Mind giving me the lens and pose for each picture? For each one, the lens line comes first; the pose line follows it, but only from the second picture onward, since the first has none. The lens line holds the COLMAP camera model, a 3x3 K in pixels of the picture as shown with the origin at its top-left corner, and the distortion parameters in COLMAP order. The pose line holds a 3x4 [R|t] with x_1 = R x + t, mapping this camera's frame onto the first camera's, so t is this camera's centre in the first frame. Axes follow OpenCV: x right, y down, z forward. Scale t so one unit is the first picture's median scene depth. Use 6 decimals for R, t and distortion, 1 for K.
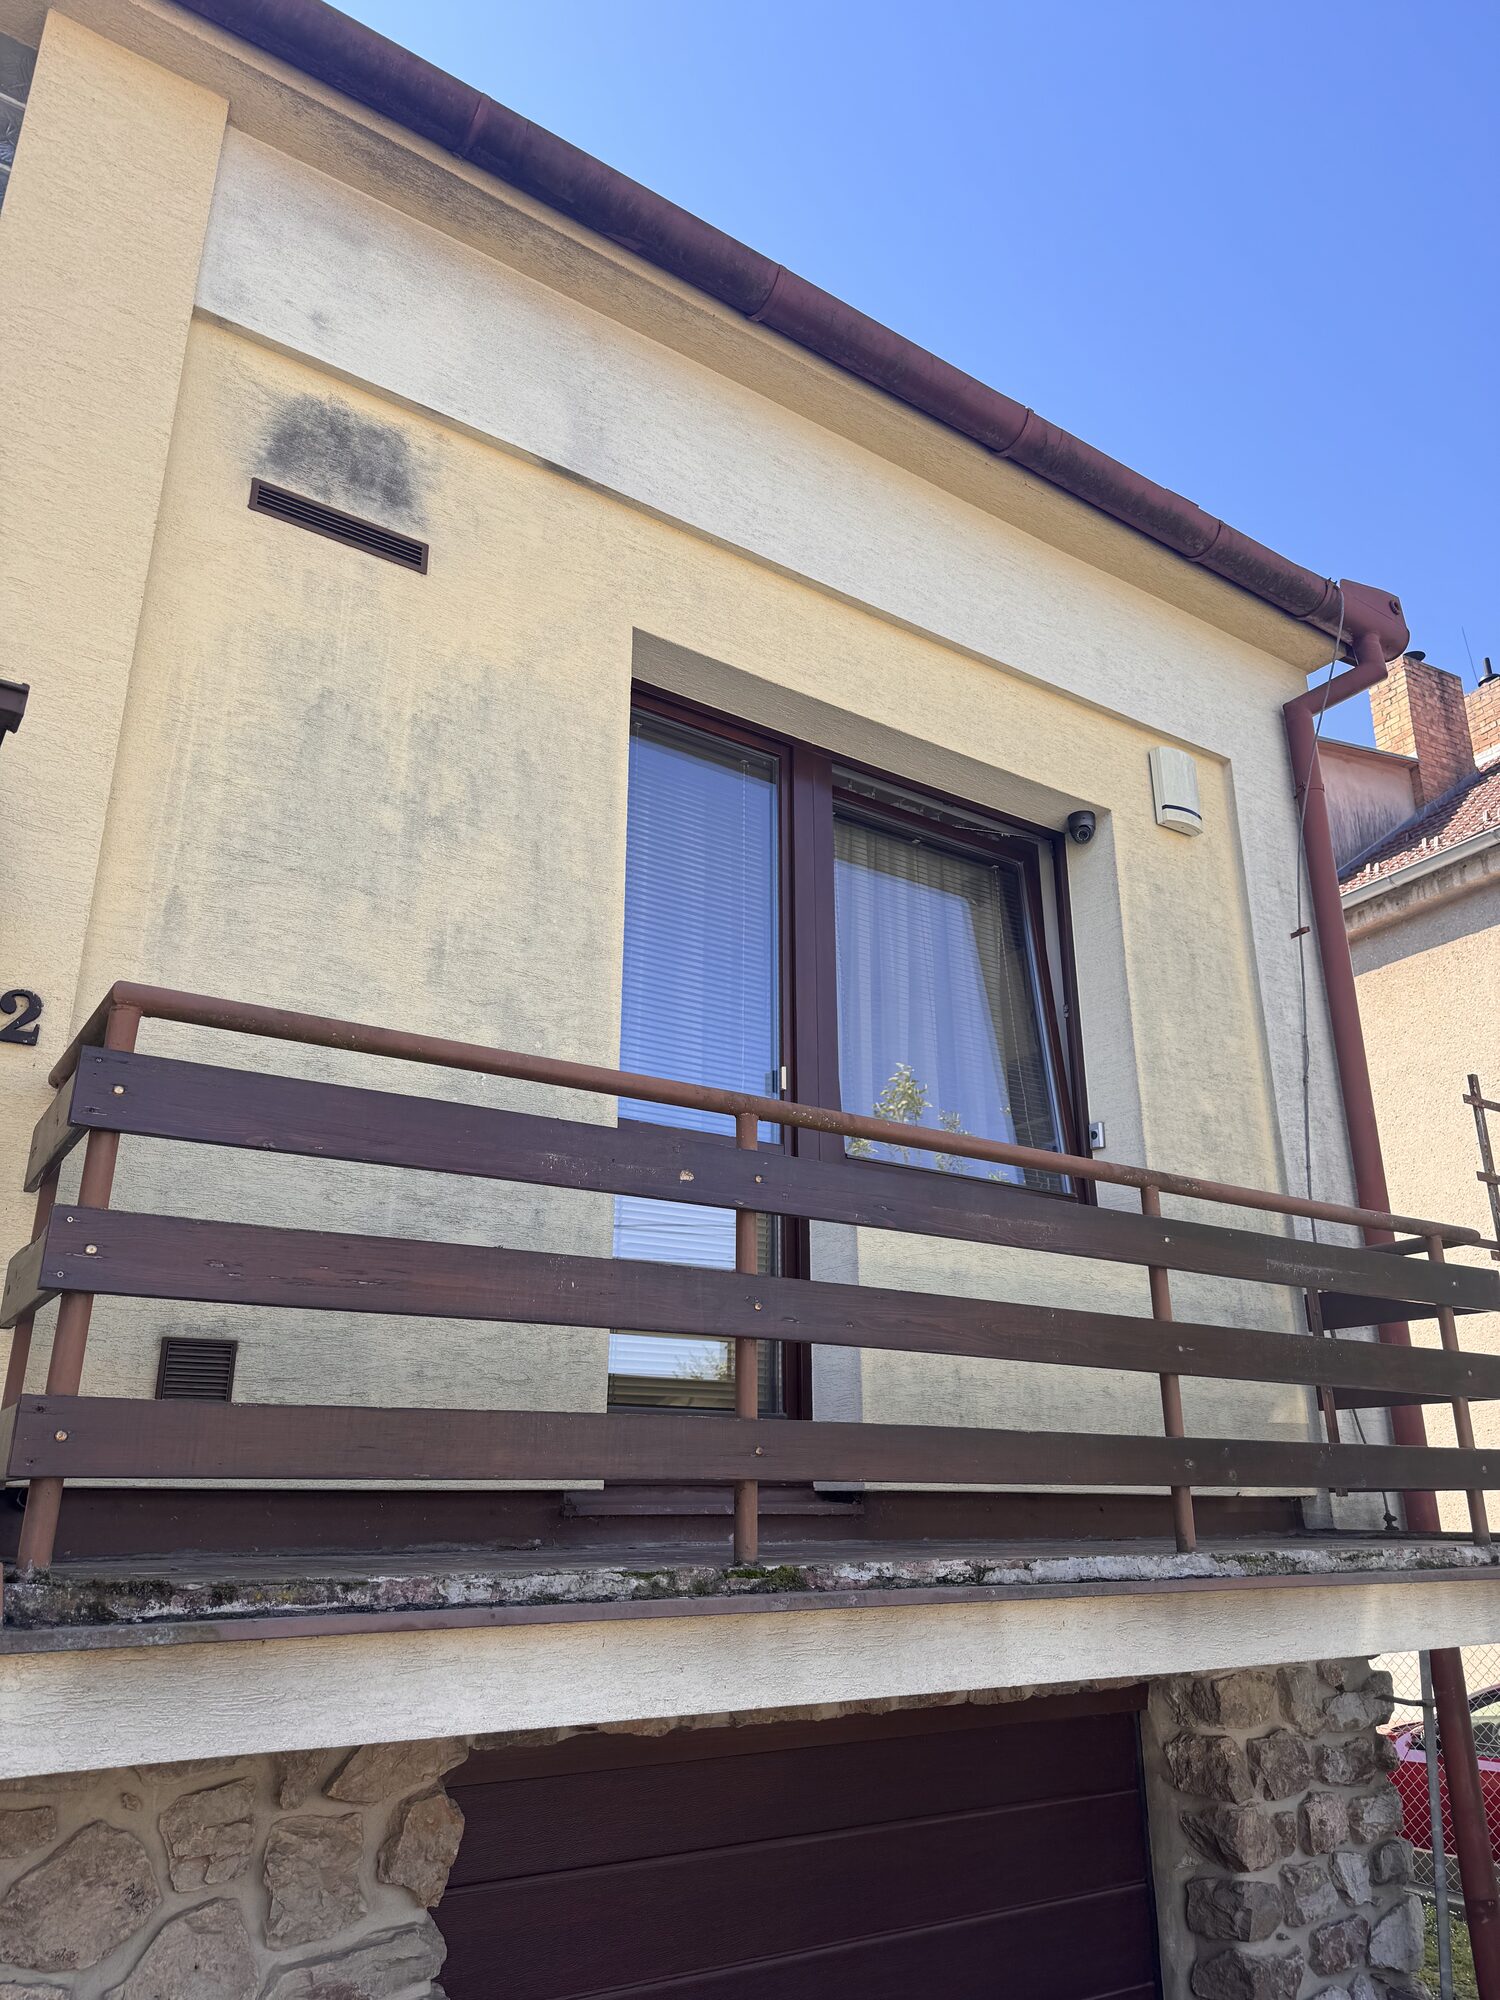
lens RADIAL K [[1398.2, 0, 749.9], [0, 1398.2, 1018.4], [0, 0, 1]] dist [0.047425, -0.045502]
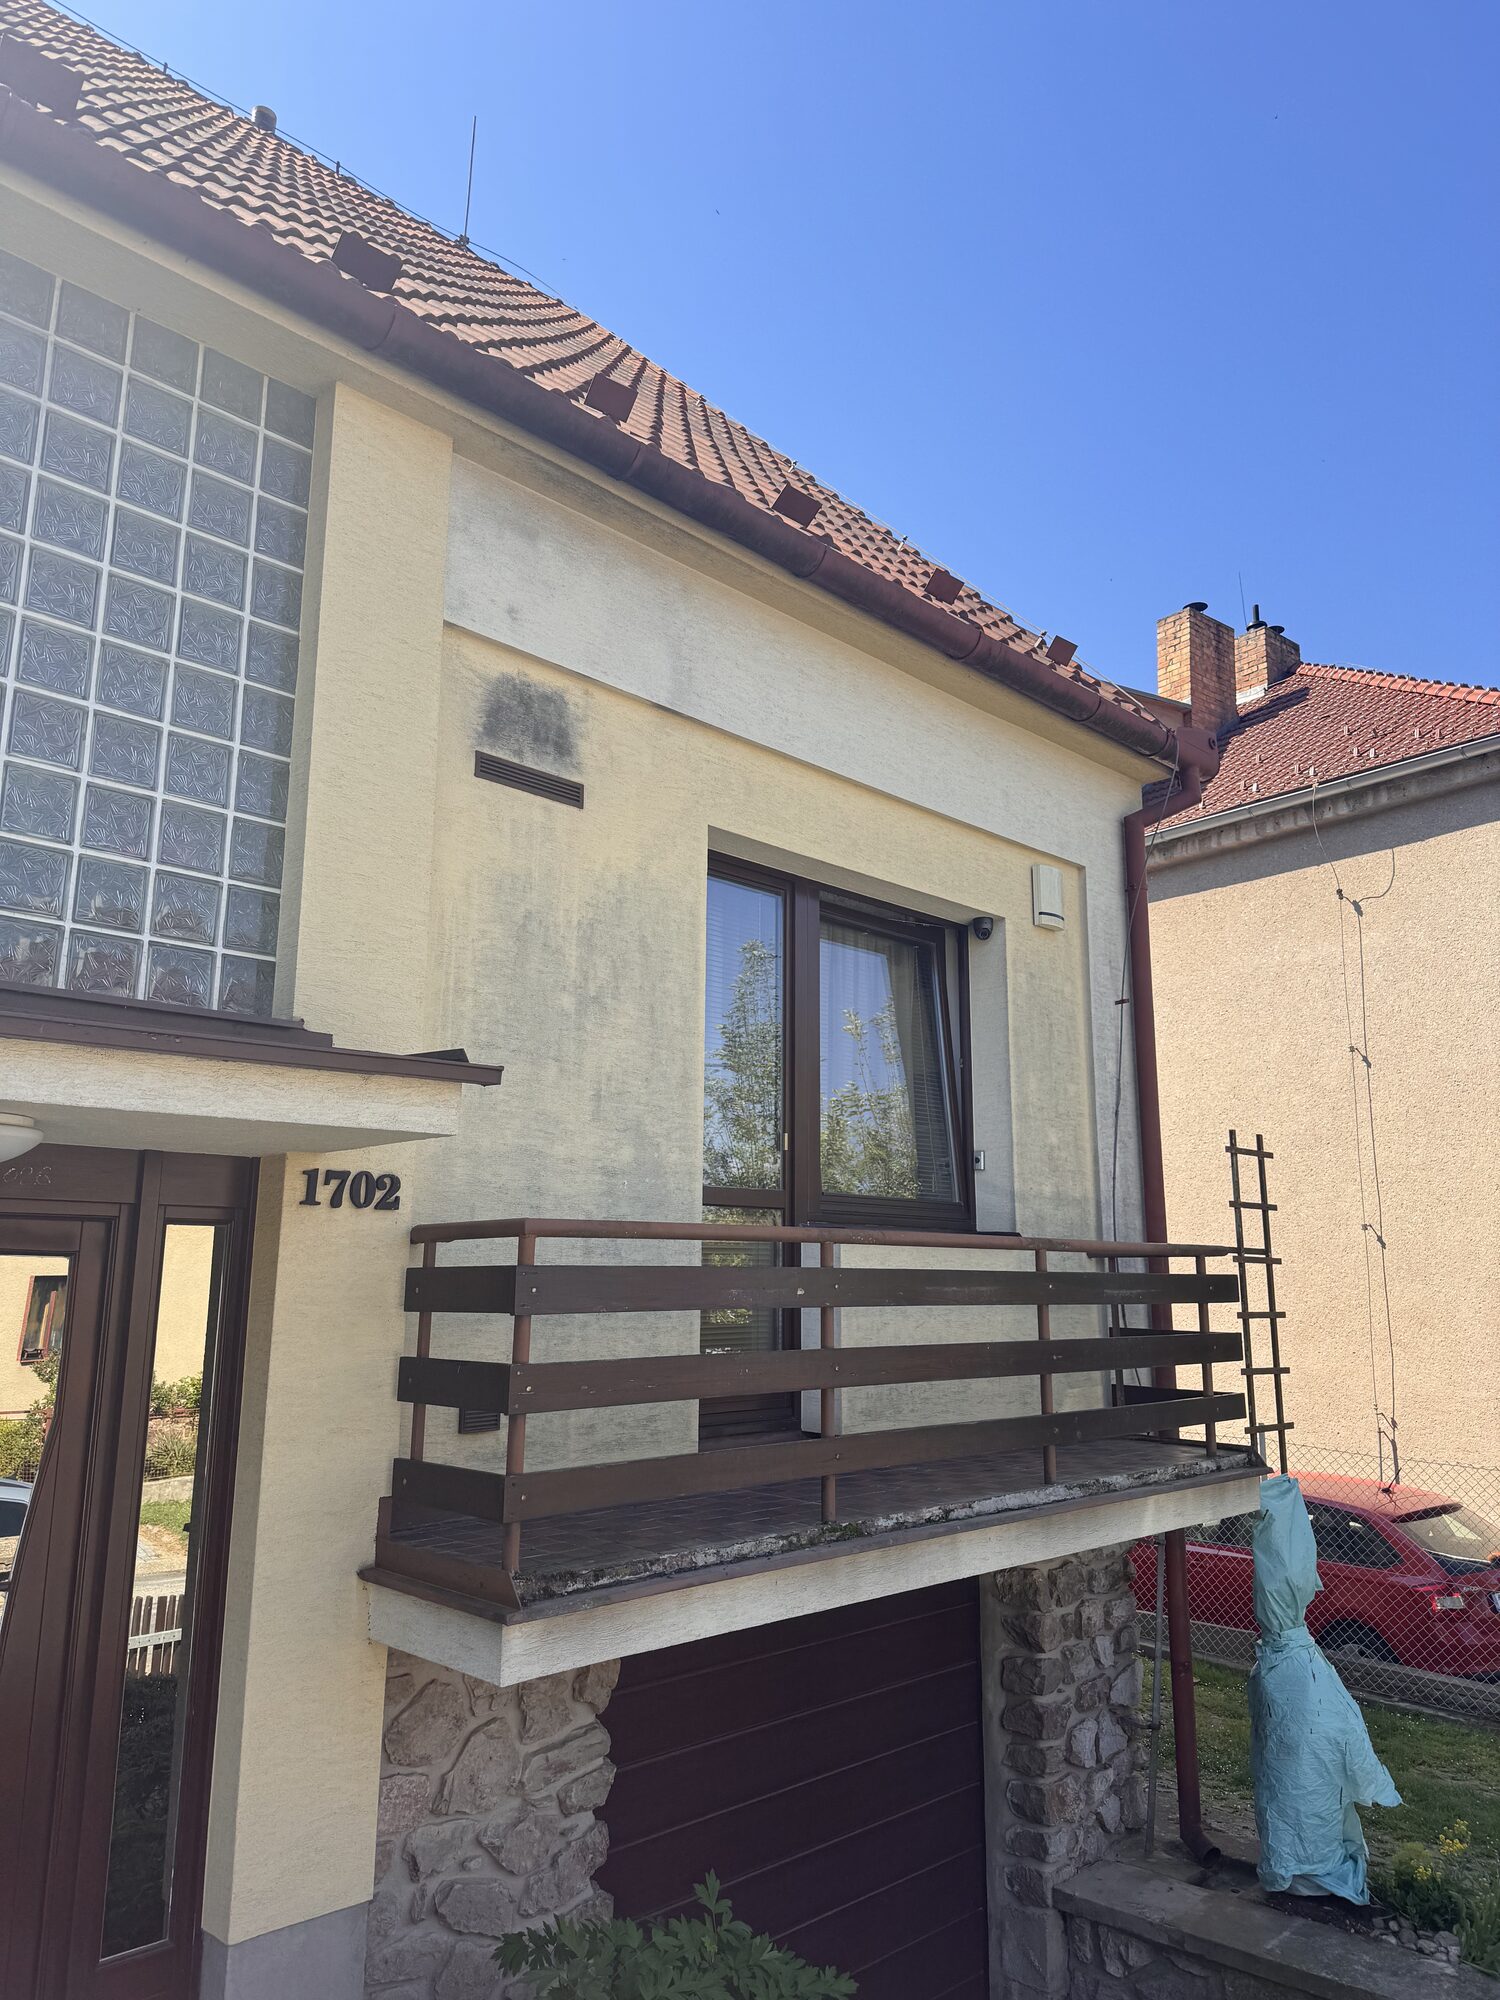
lens RADIAL K [[1390.9, 0, 750.0], [0, 1390.9, 1000.0], [0, 0, 1]] dist [0.139344, -0.223996]
pose [[0.983027, 0.042590, 0.178449, -0.296623], [-0.068154, 0.987849, 0.139674, -0.323153], [-0.170332, -0.149465, 0.973985, -0.380292]]
